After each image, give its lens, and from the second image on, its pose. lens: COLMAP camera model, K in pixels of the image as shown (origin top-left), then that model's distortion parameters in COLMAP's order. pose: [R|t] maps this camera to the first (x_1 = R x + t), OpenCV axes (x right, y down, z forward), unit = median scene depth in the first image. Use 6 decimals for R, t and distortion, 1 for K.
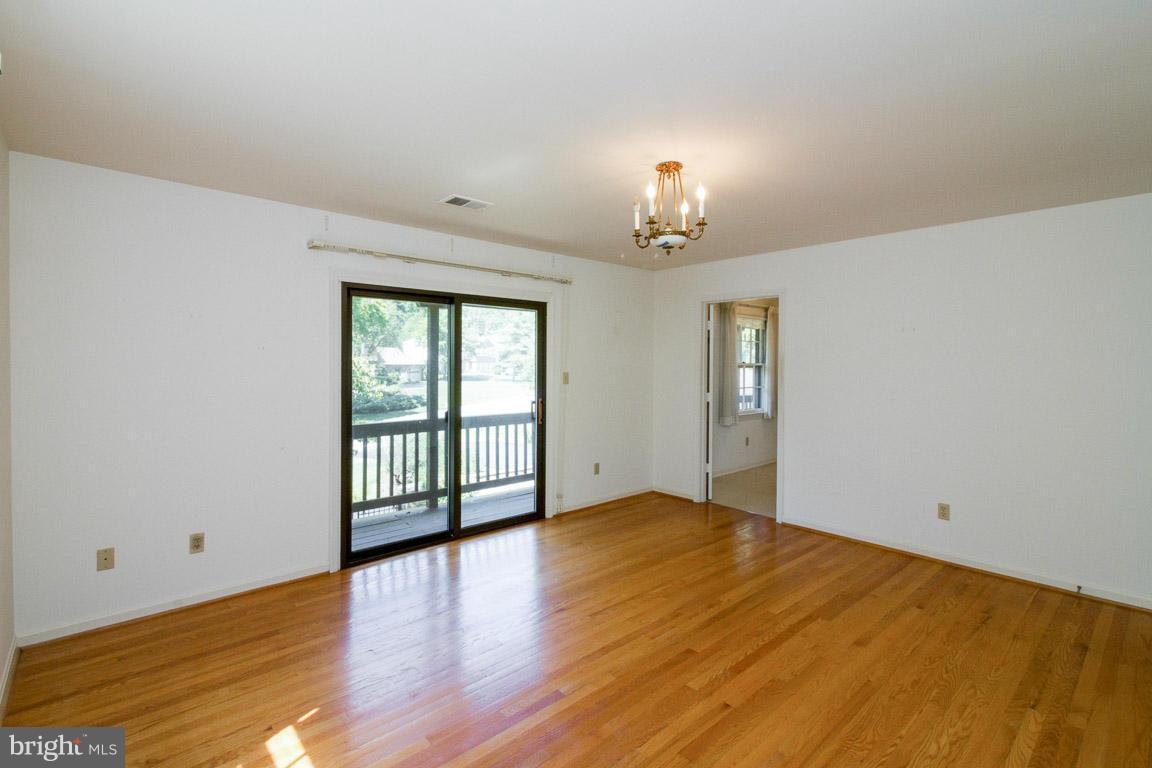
lens RADIAL K [[537.9, 0, 572.8], [0, 537.9, 363.9], [0, 0, 1]] dist [0.009882, -0.001718]
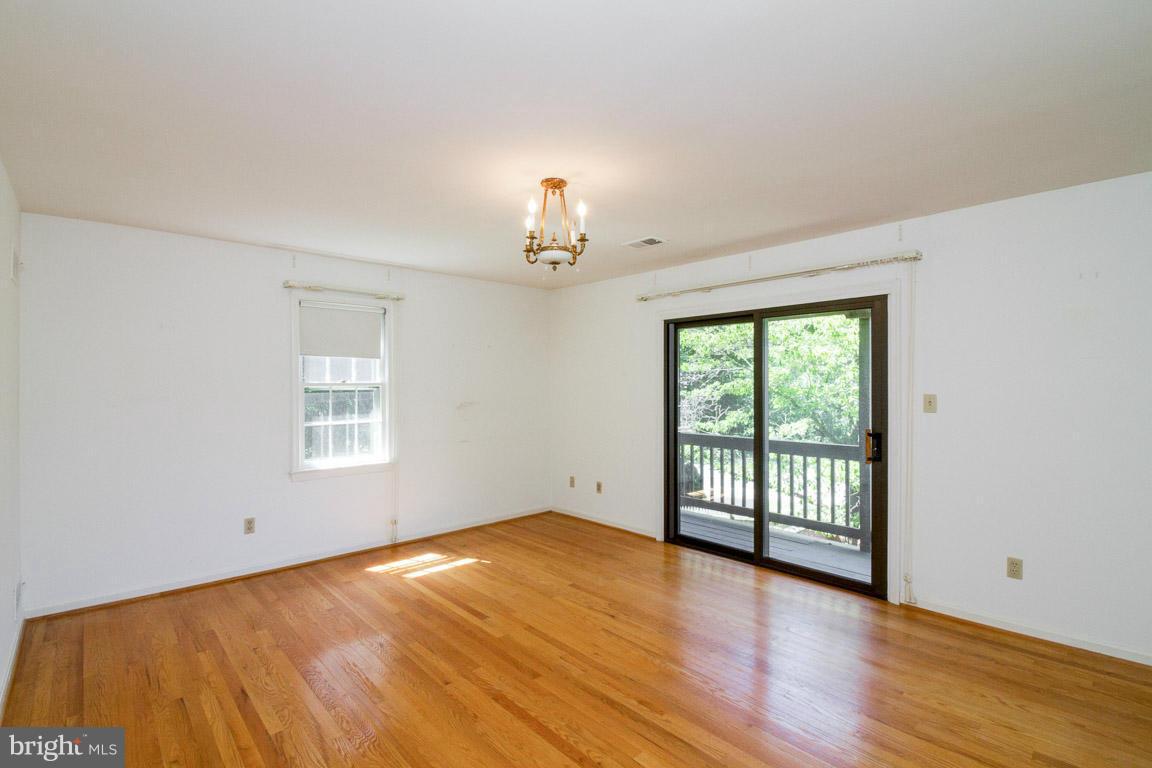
lens RADIAL K [[537.9, 0, 568.1], [0, 537.9, 384.5], [0, 0, 1]] dist [0.009882, -0.001718]
pose [[-0.006047, -0.003479, -0.999976, 0.824969], [0.001437, 0.999993, -0.003488, 0.006058], [0.999981, -0.001458, -0.006042, 0.733922]]
